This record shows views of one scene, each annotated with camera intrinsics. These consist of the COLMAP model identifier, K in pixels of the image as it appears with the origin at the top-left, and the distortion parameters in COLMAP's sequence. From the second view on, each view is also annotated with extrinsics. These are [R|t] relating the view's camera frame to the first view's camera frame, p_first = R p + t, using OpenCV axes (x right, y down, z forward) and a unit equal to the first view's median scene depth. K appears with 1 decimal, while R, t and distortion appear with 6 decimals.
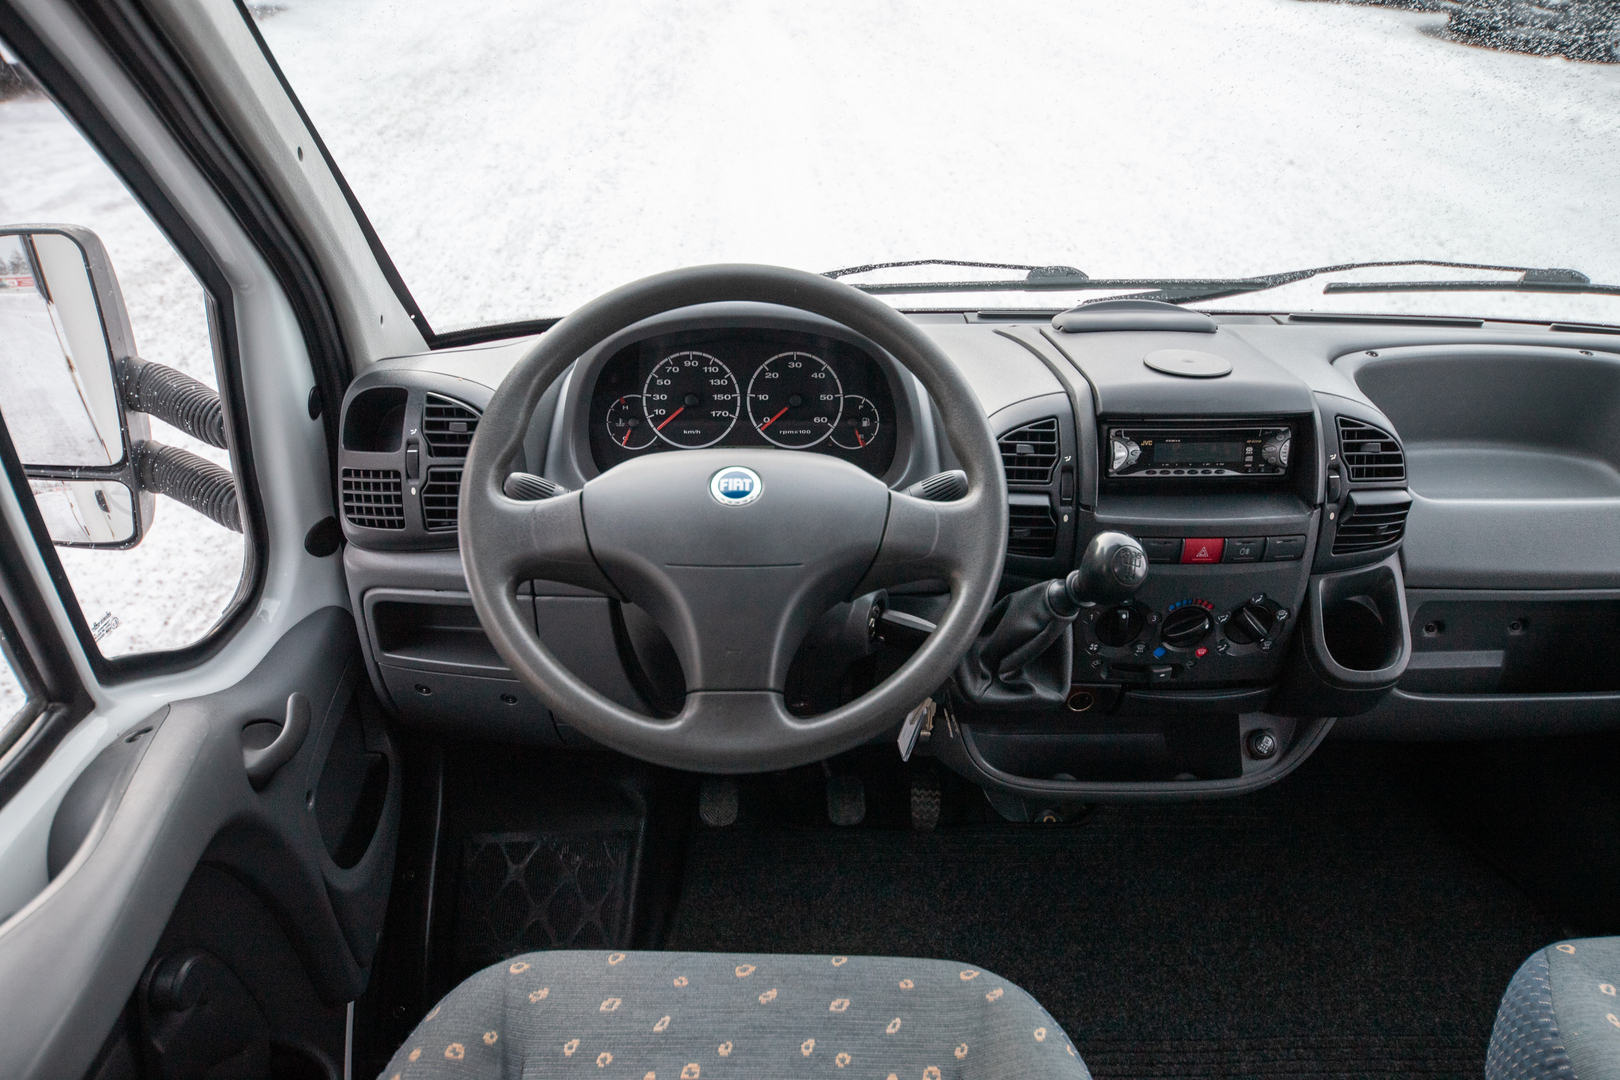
lens RADIAL K [[1042.4, 0, 808.8], [0, 1042.4, 542.3], [0, 0, 1]] dist [0.006687, 0.007499]
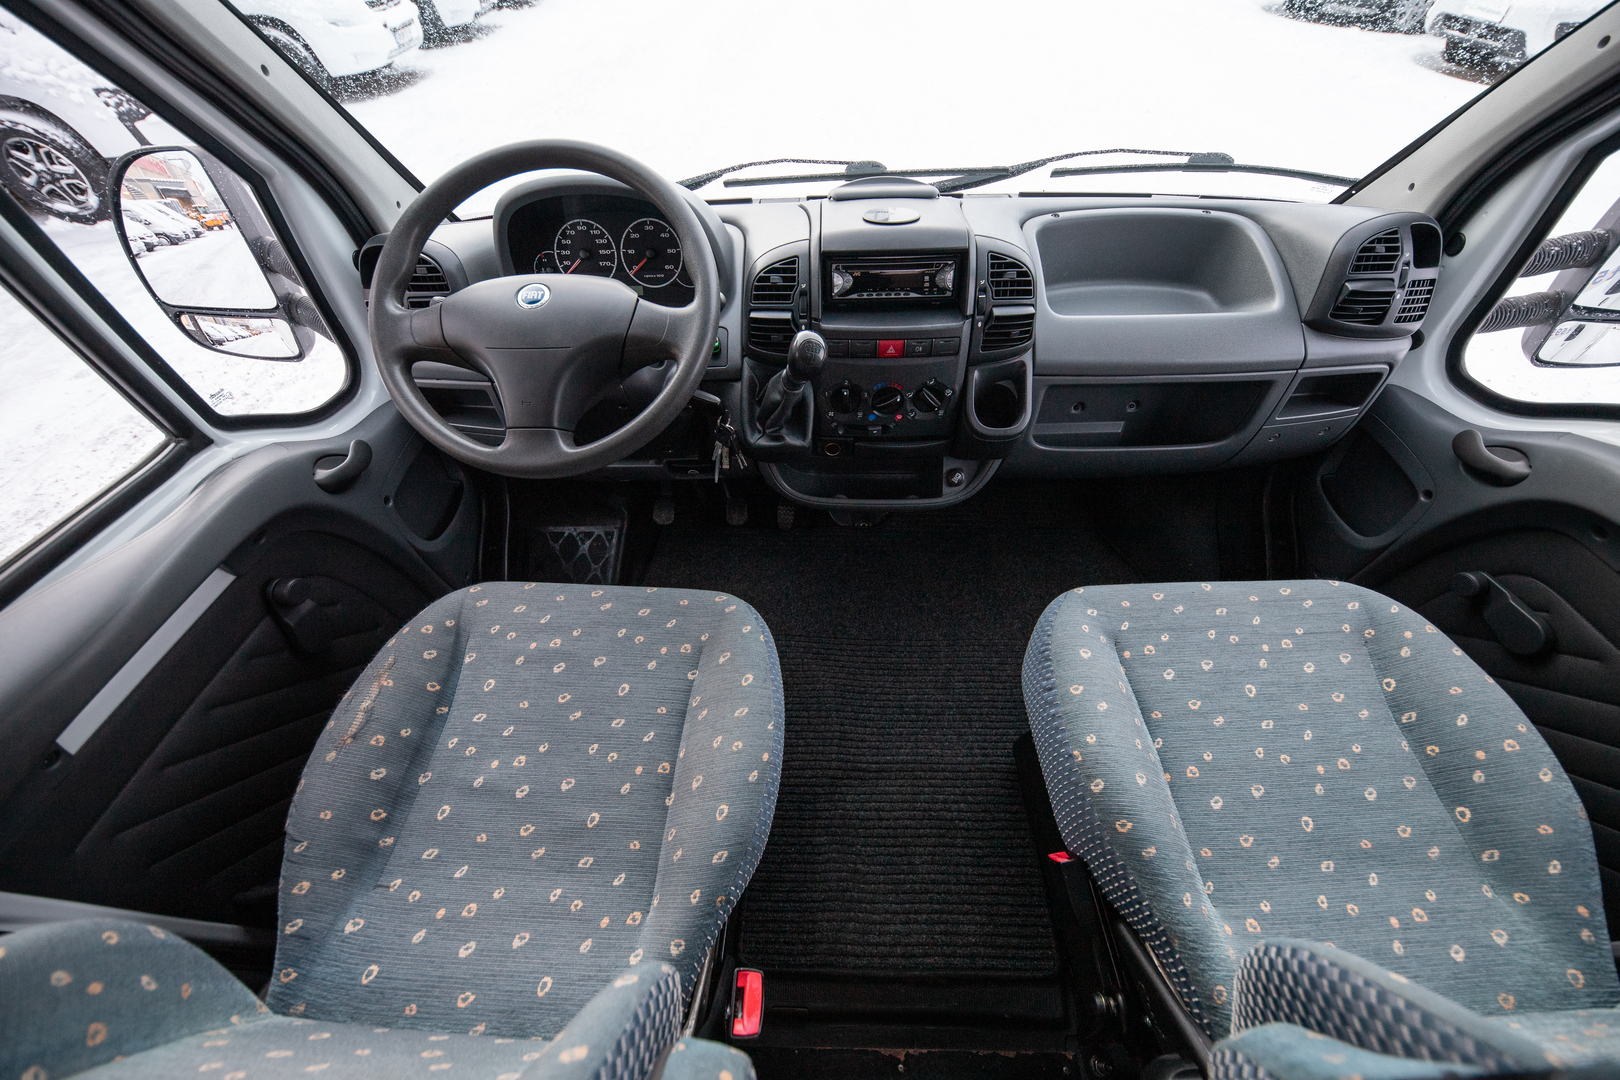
lens RADIAL K [[577.8, 0, 810.8], [0, 577.8, 543.7], [0, 0, 1]] dist [-0.002150, -0.000601]
pose [[0.997345, 0.014092, -0.071449, 0.318825], [0.005482, 0.963786, 0.266621, 0.057378], [0.072619, -0.266305, 0.961149, 0.085707]]
